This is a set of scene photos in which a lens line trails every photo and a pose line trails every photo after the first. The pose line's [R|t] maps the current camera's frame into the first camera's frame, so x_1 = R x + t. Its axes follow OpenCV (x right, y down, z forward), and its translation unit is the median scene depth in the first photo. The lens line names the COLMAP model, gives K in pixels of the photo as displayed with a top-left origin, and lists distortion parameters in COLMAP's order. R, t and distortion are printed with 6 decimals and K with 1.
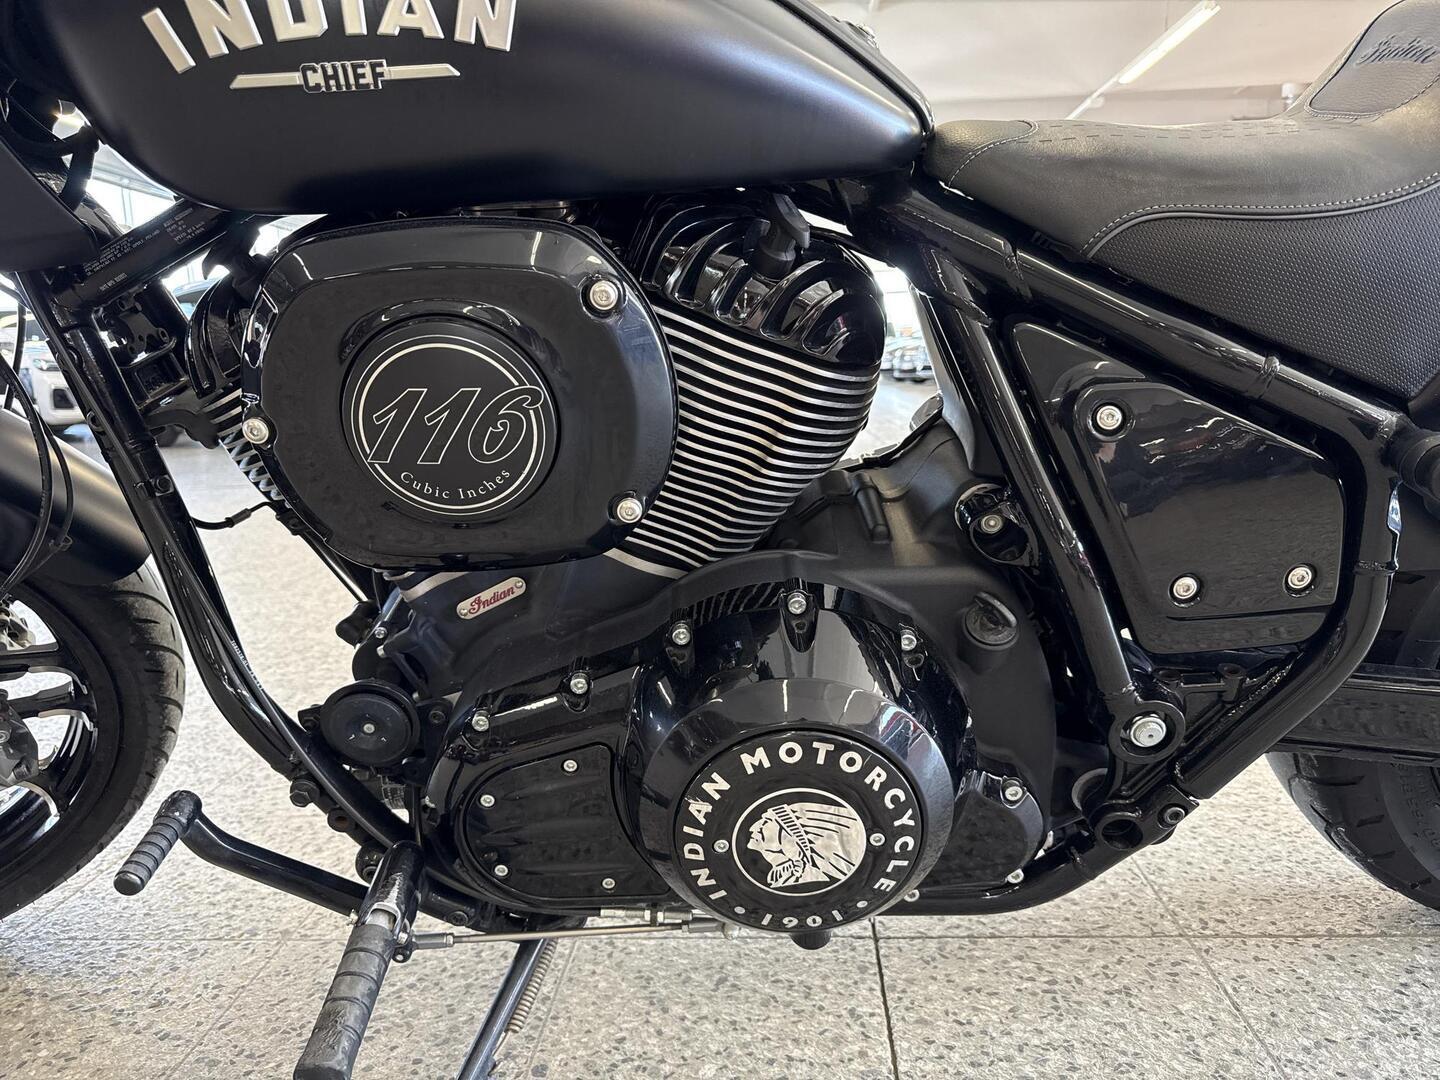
lens RADIAL K [[1012.3, 0, 716.8], [0, 1012.3, 548.5], [0, 0, 1]] dist [0.044558, -0.077095]
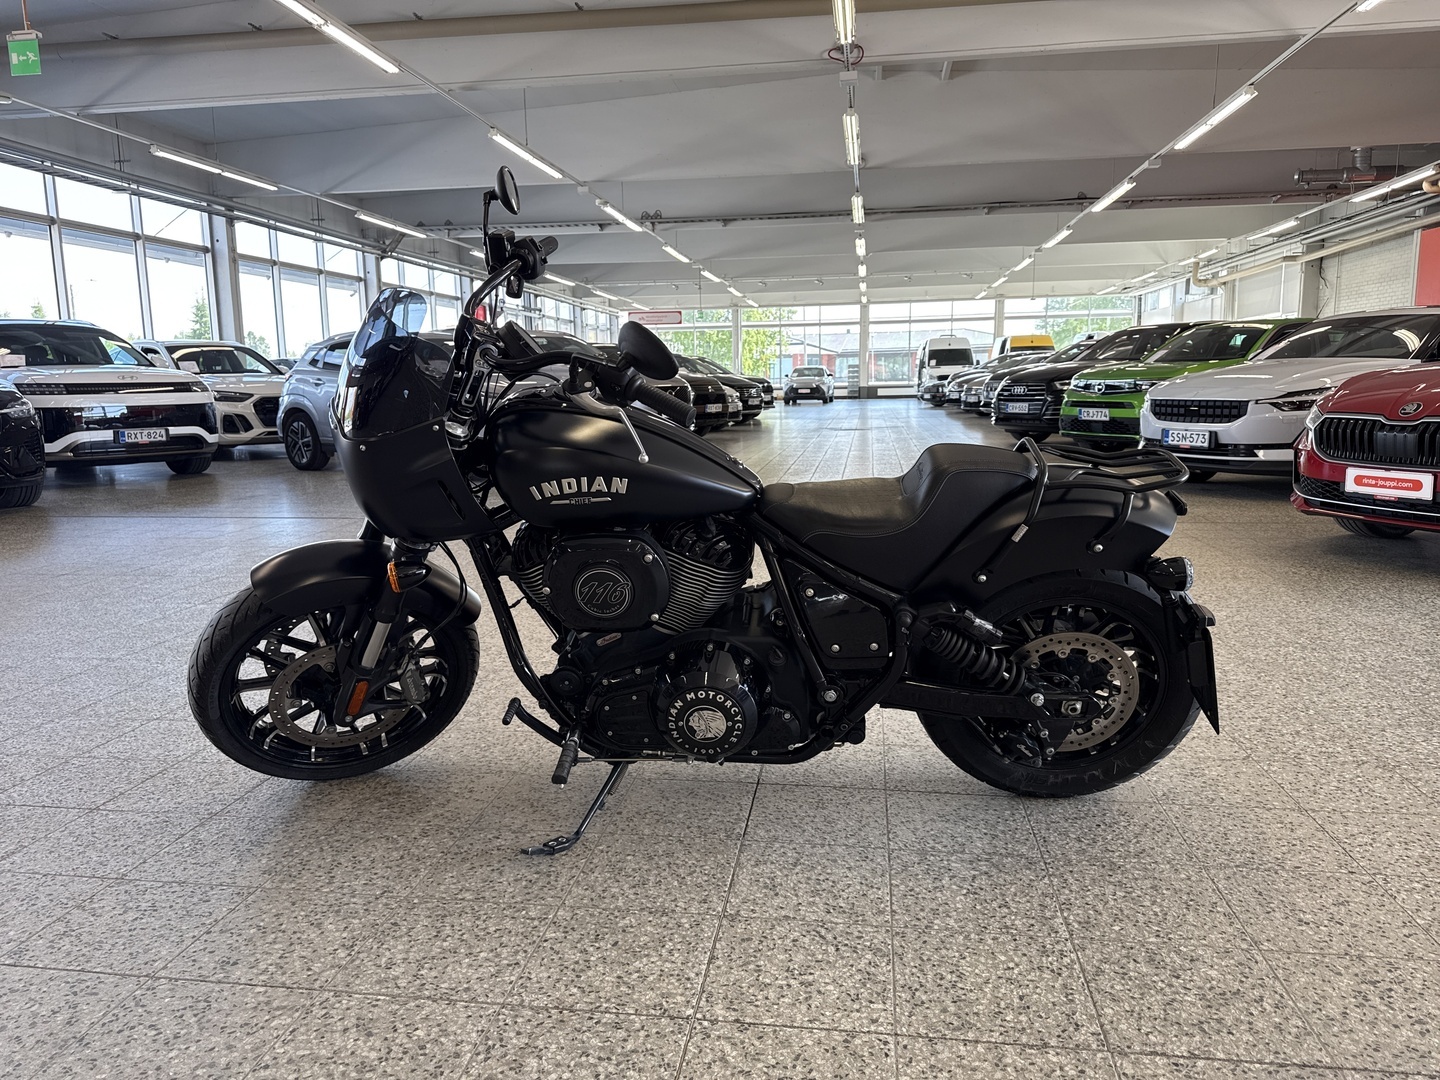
lens RADIAL K [[1004.2, 0, 724.4], [0, 1004.2, 529.8], [0, 0, 1]] dist [0.009274, 0.000697]
pose [[0.996668, 0.036109, -0.073139, 0.325794], [-0.038043, 0.998958, -0.025228, -0.221473], [0.072152, 0.027927, 0.997003, -1.990411]]
